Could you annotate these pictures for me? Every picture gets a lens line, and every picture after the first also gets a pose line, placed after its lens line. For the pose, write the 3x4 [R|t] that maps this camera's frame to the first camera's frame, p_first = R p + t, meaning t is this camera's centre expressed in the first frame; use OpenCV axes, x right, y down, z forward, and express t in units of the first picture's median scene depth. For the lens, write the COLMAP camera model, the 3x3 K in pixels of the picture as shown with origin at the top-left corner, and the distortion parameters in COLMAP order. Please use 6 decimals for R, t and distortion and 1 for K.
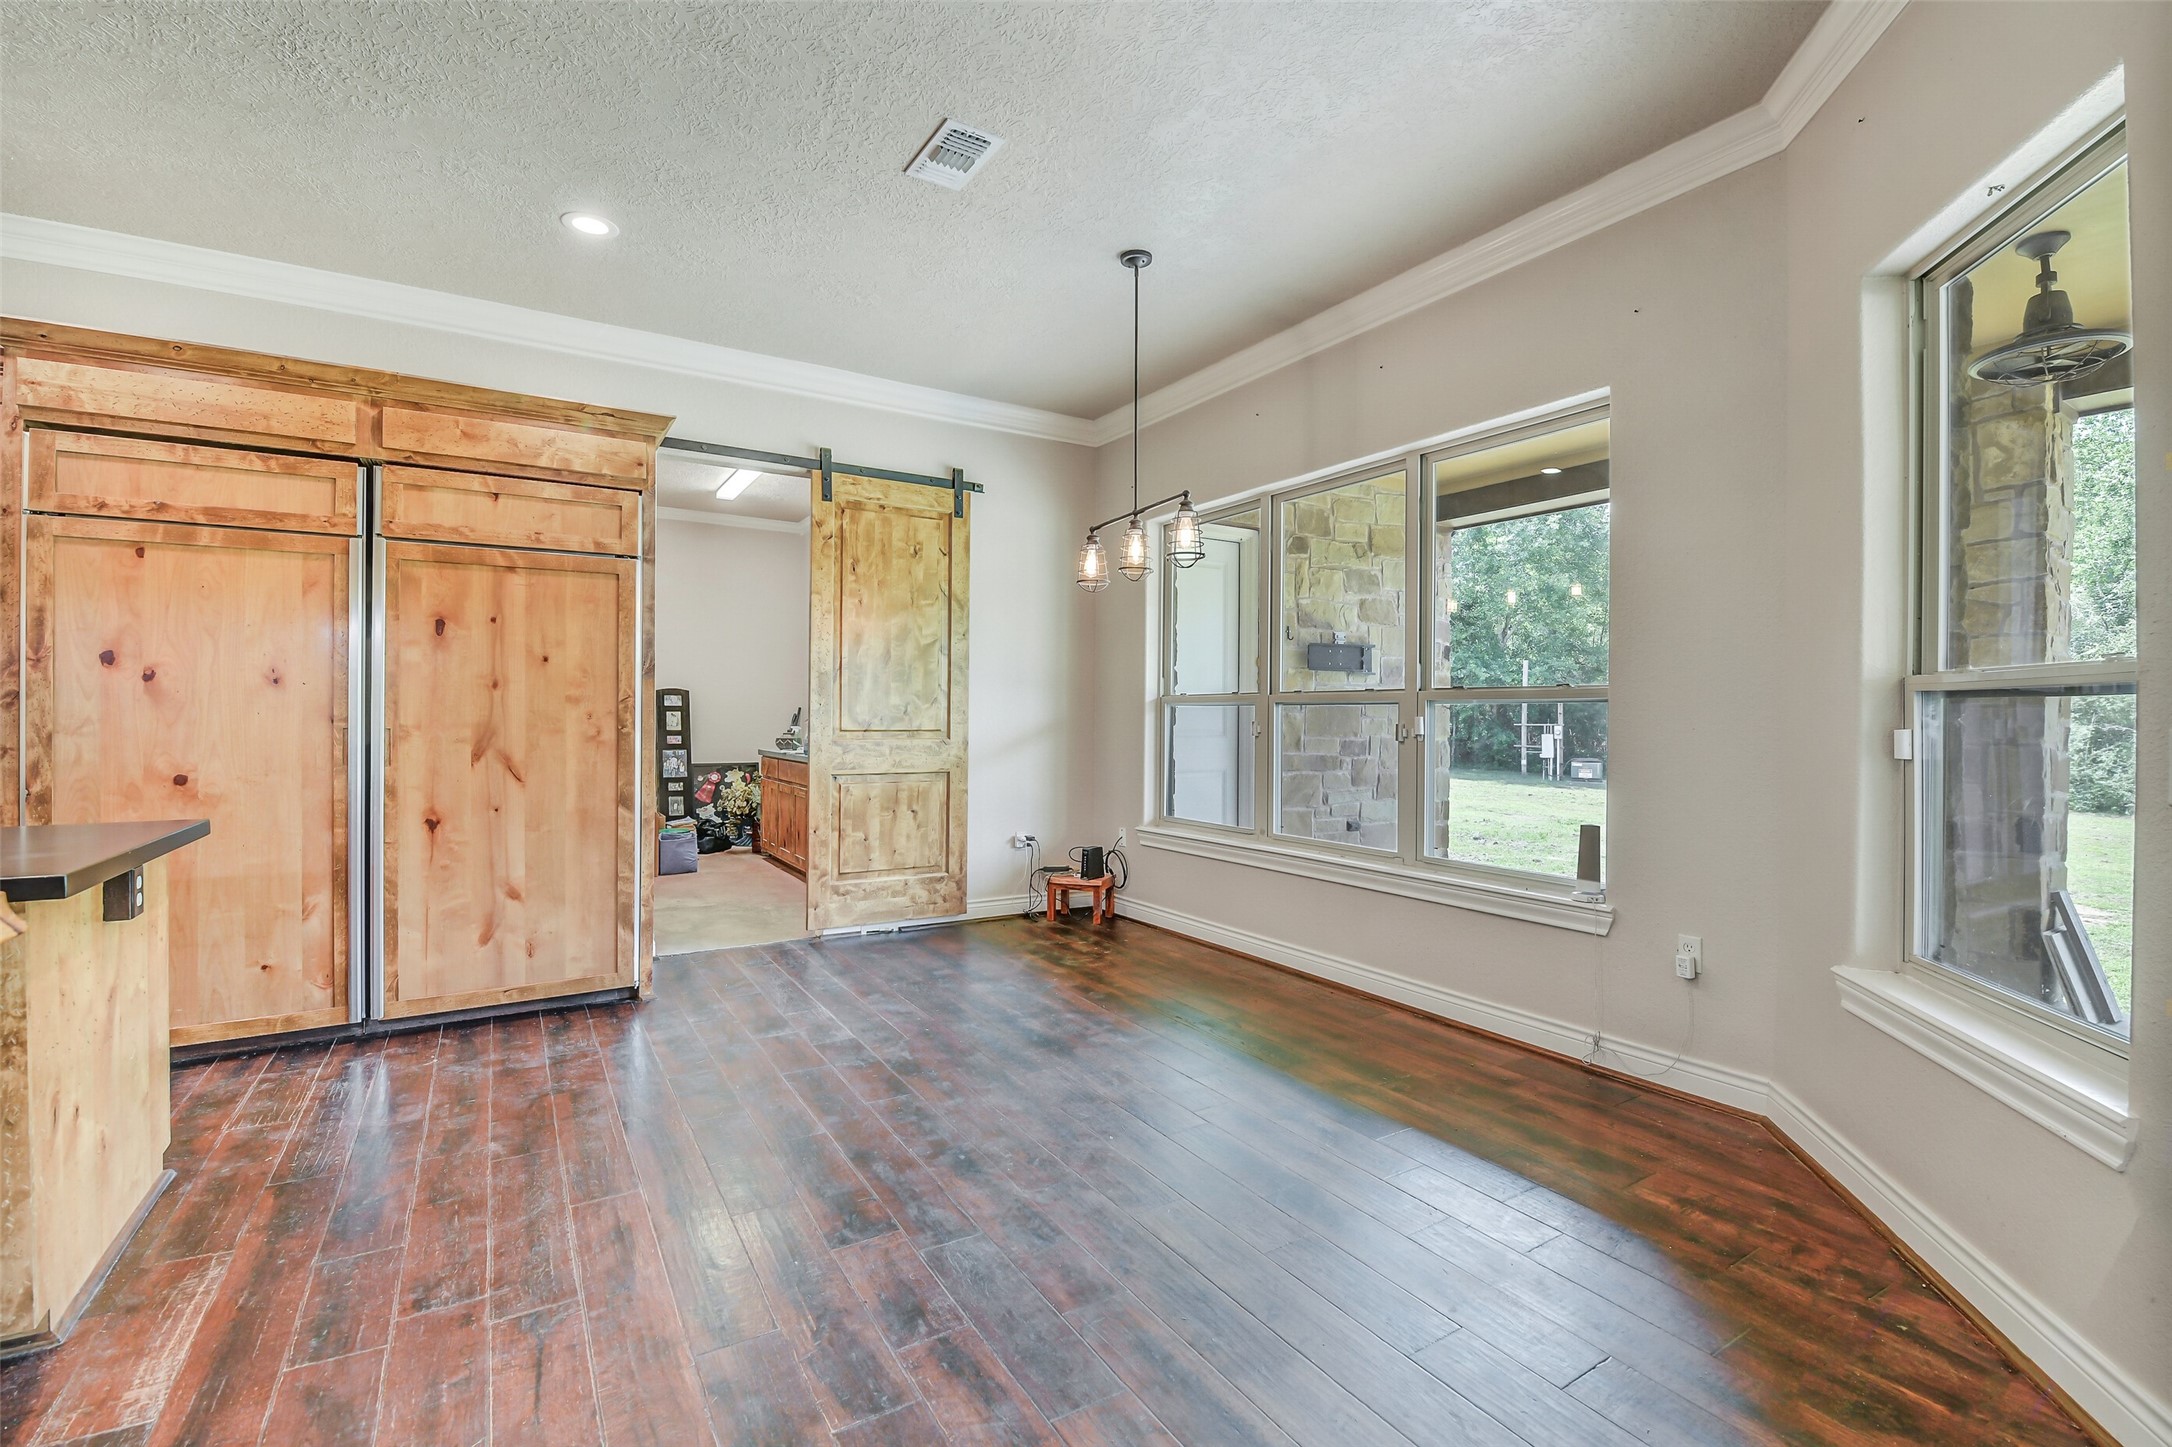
lens RADIAL K [[958.2, 0, 1086.4], [0, 958.2, 692.9], [0, 0, 1]] dist [-0.005280, -0.007774]
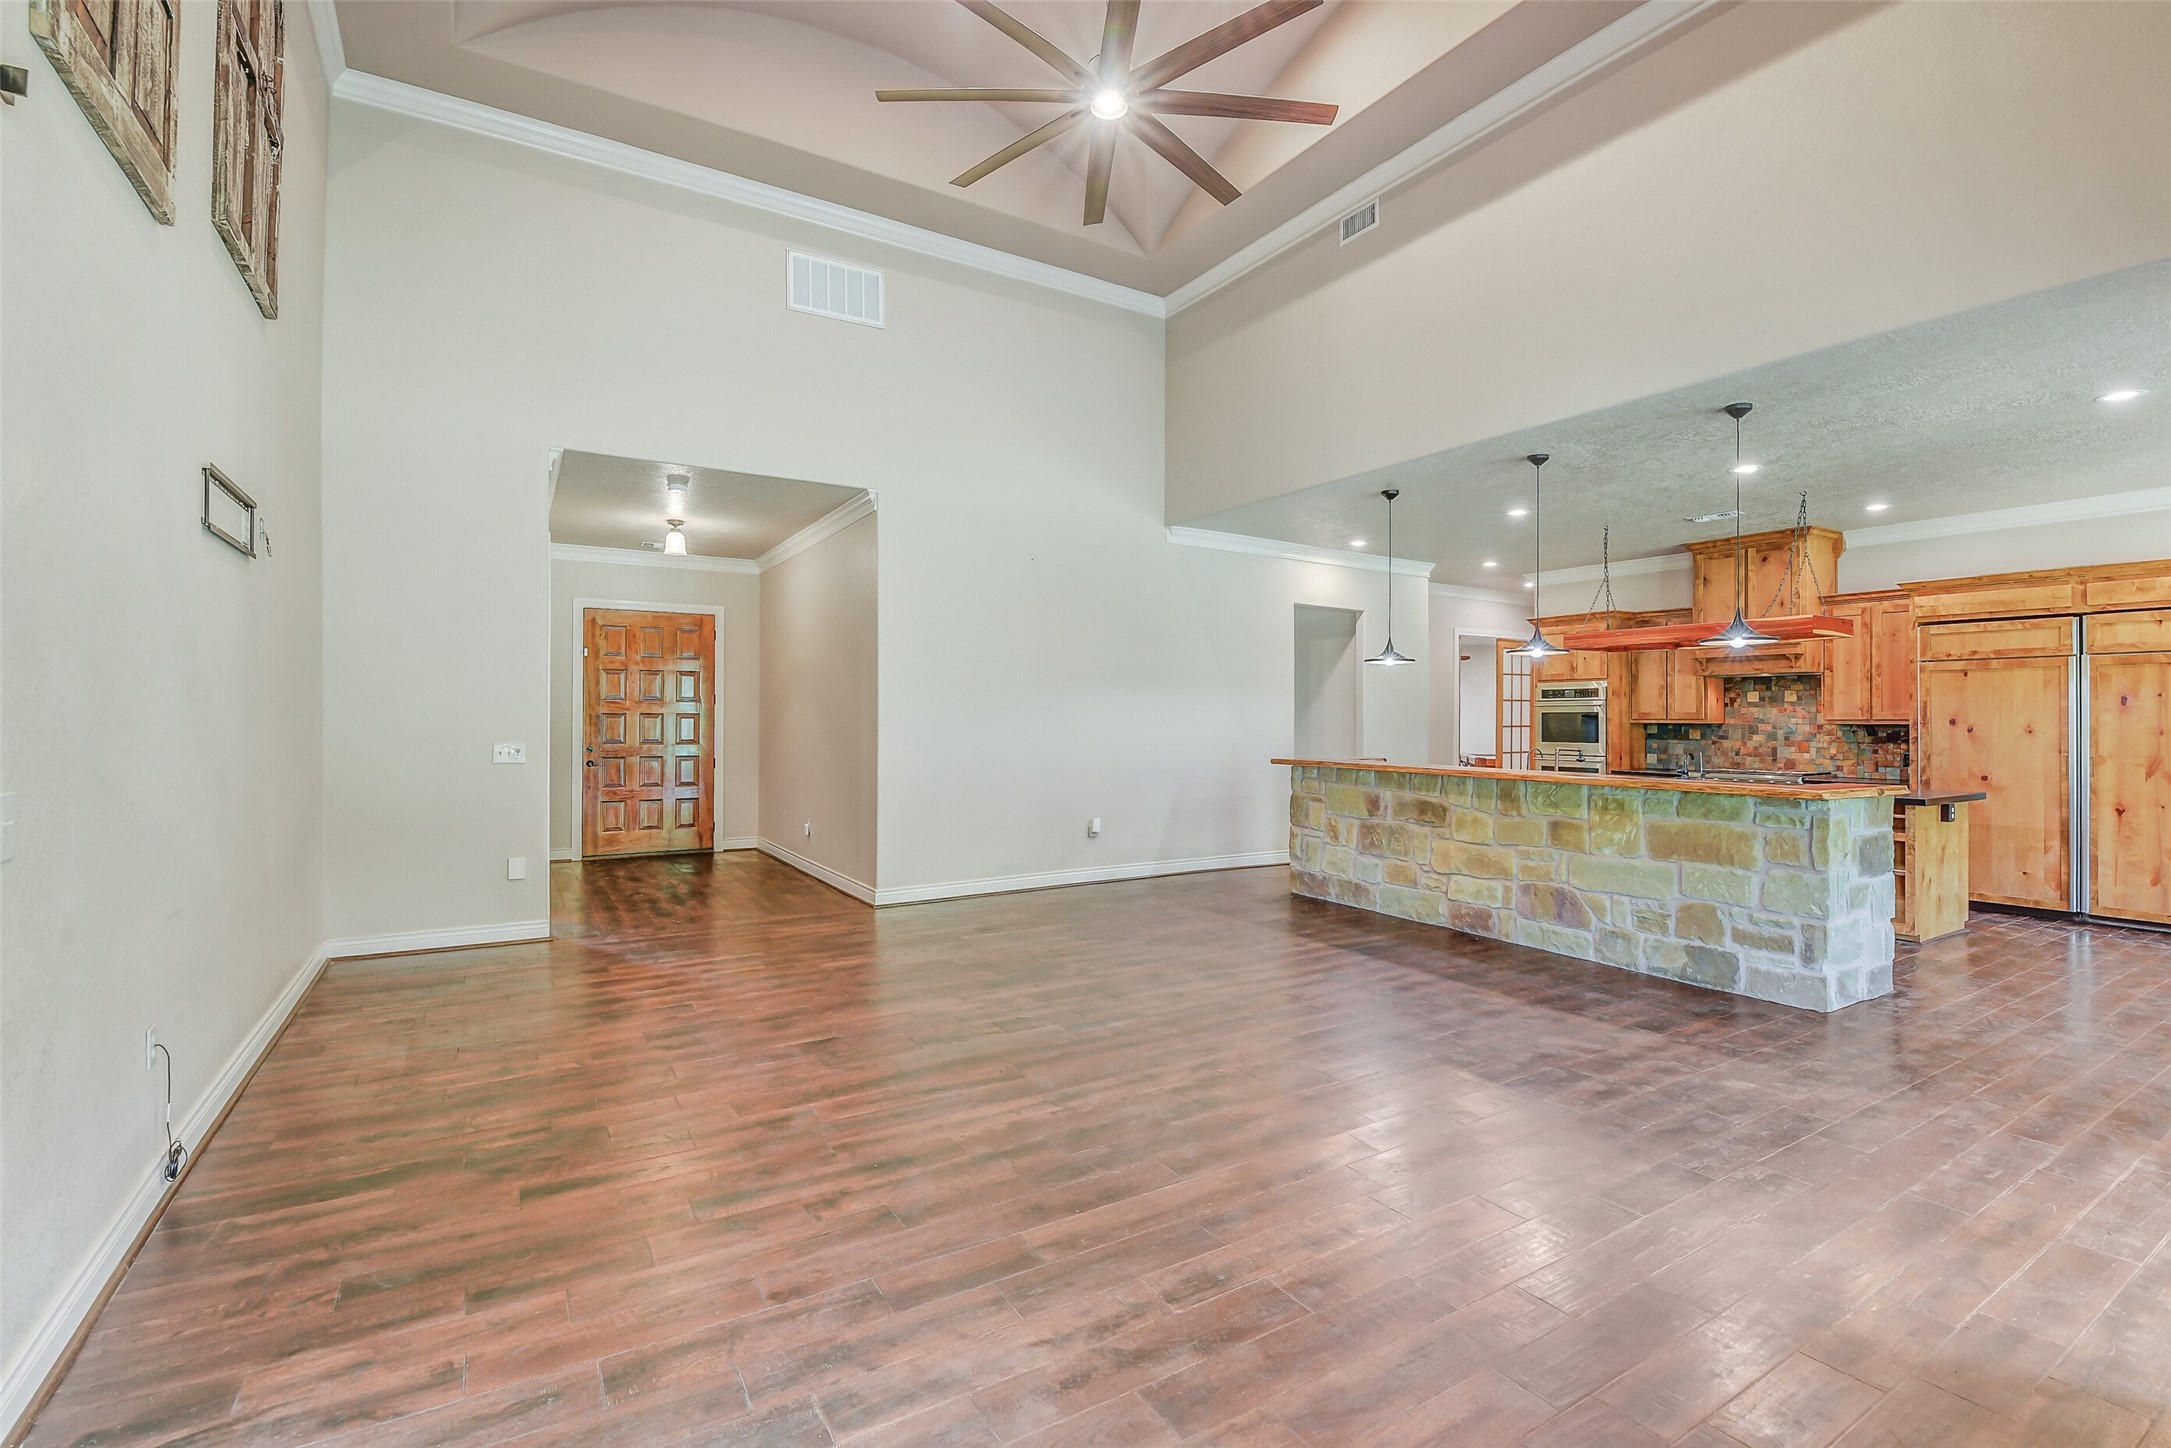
lens RADIAL K [[957.7, 0, 1116.7], [0, 957.7, 737.8], [0, 0, 1]] dist [-0.005280, -0.007774]
pose [[0.014063, 0.011978, -0.999829, 1.069573], [0.014670, 0.999818, 0.012185, -0.050004], [0.999793, -0.014839, 0.013884, -0.914779]]
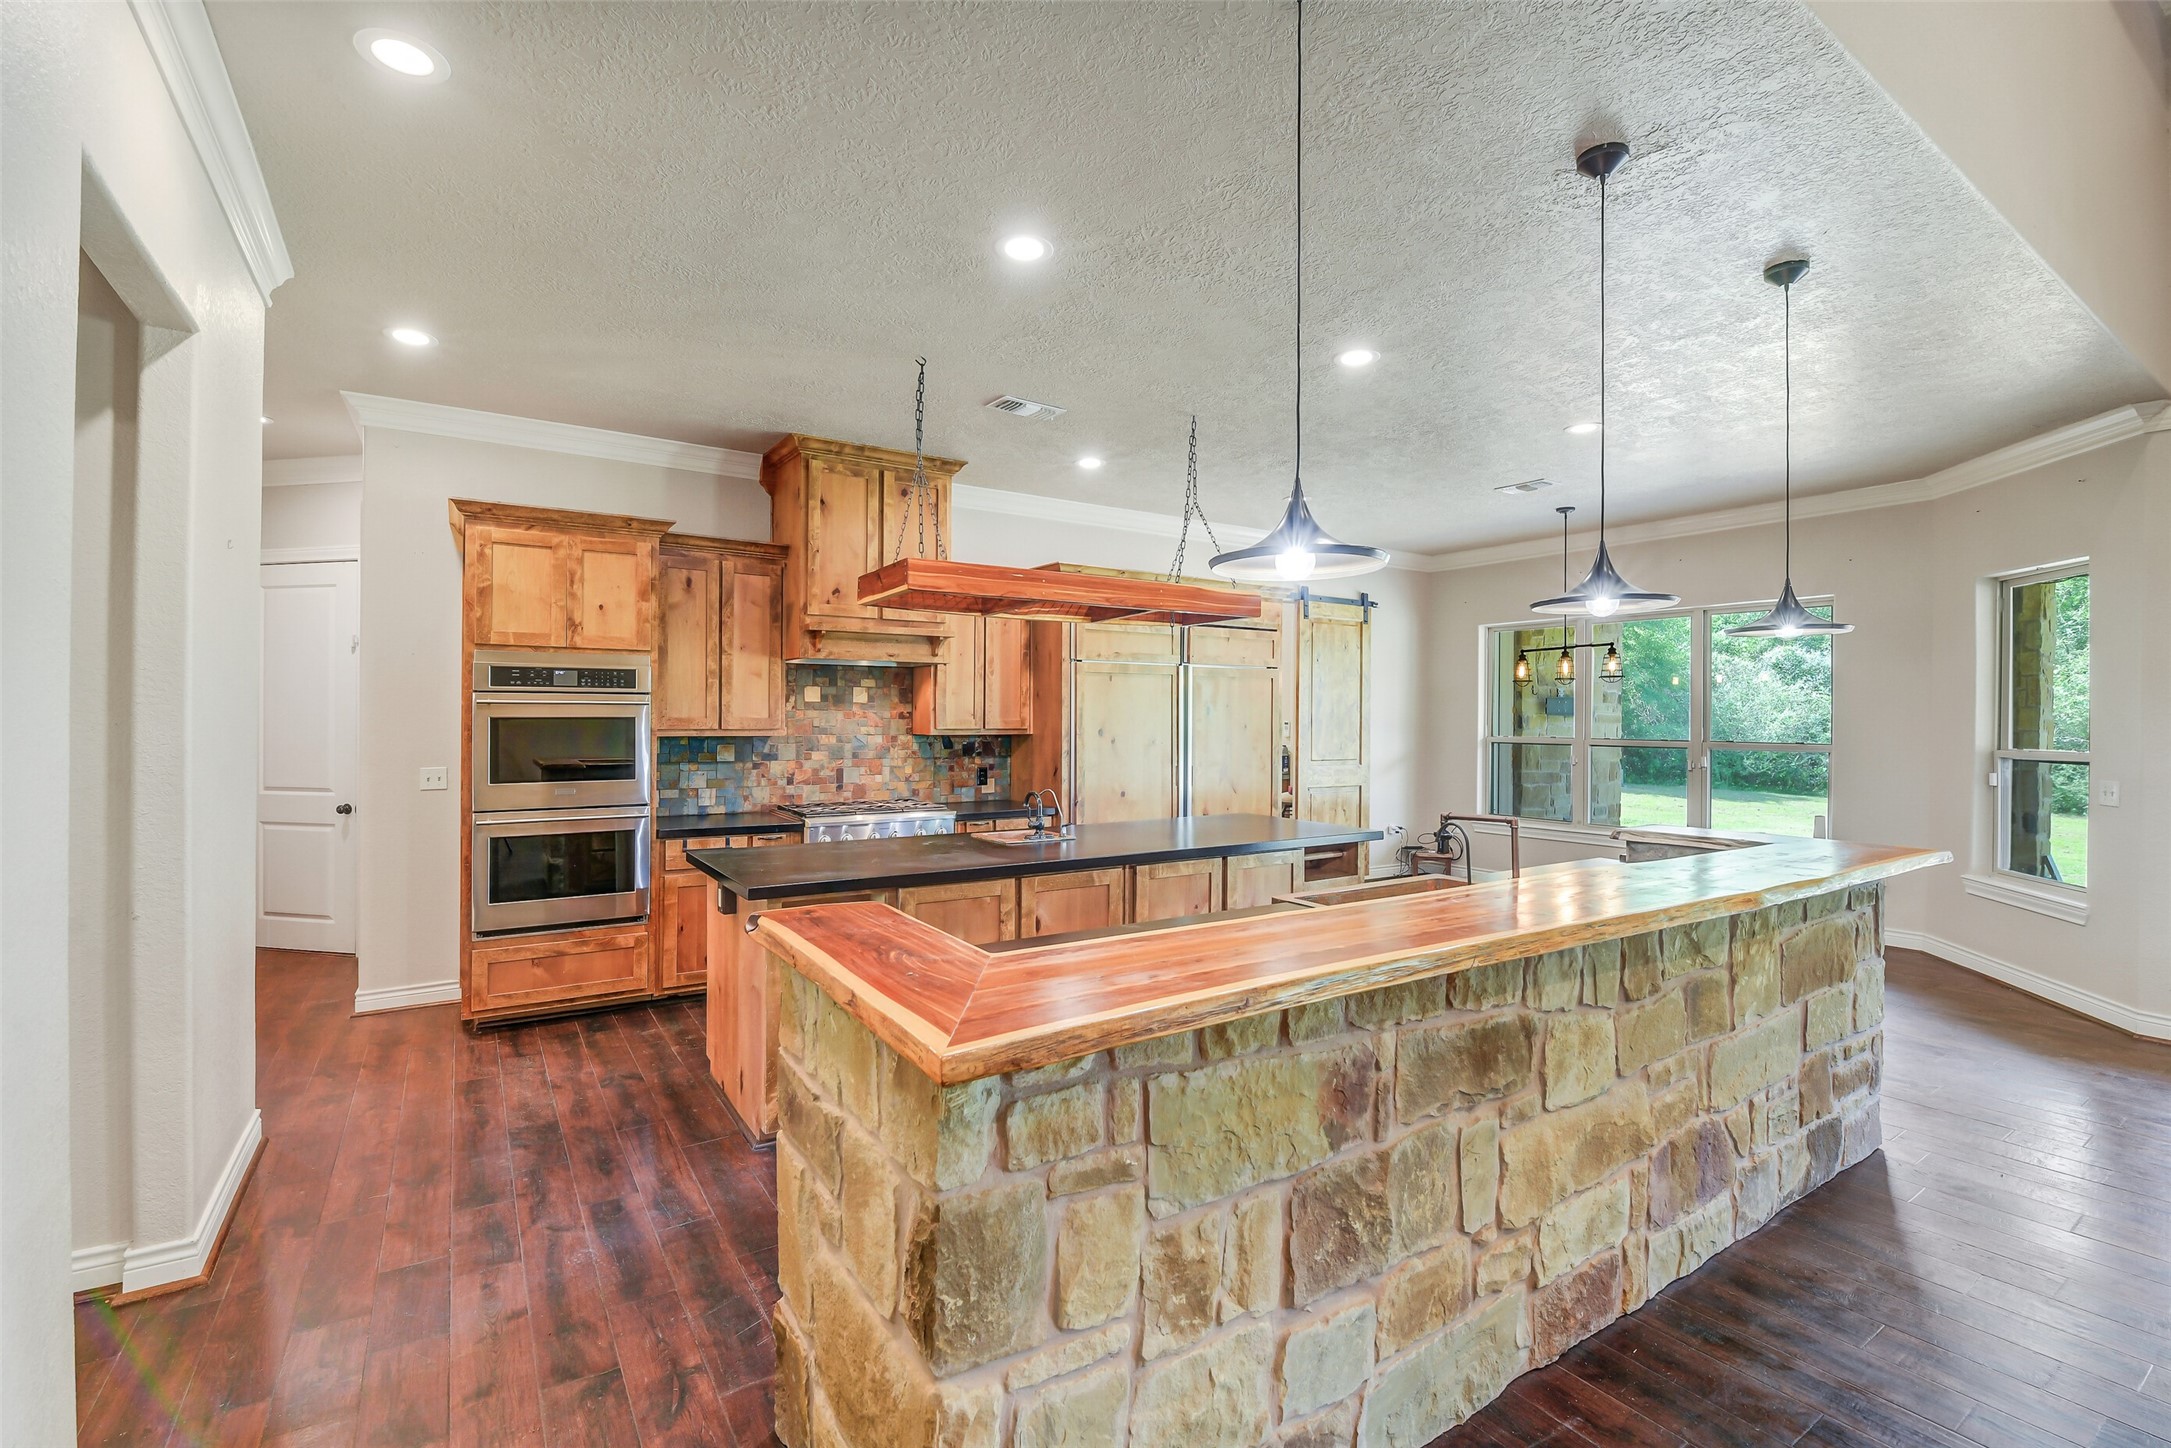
lens RADIAL K [[957.7, 0, 1089.0], [0, 957.7, 707.1], [0, 0, 1]] dist [-0.005280, -0.007774]
pose [[0.999725, 0.001711, 0.023390, -0.977867], [-0.001982, 0.999931, 0.011541, -0.100491], [-0.023369, -0.011584, 0.999660, -0.881267]]
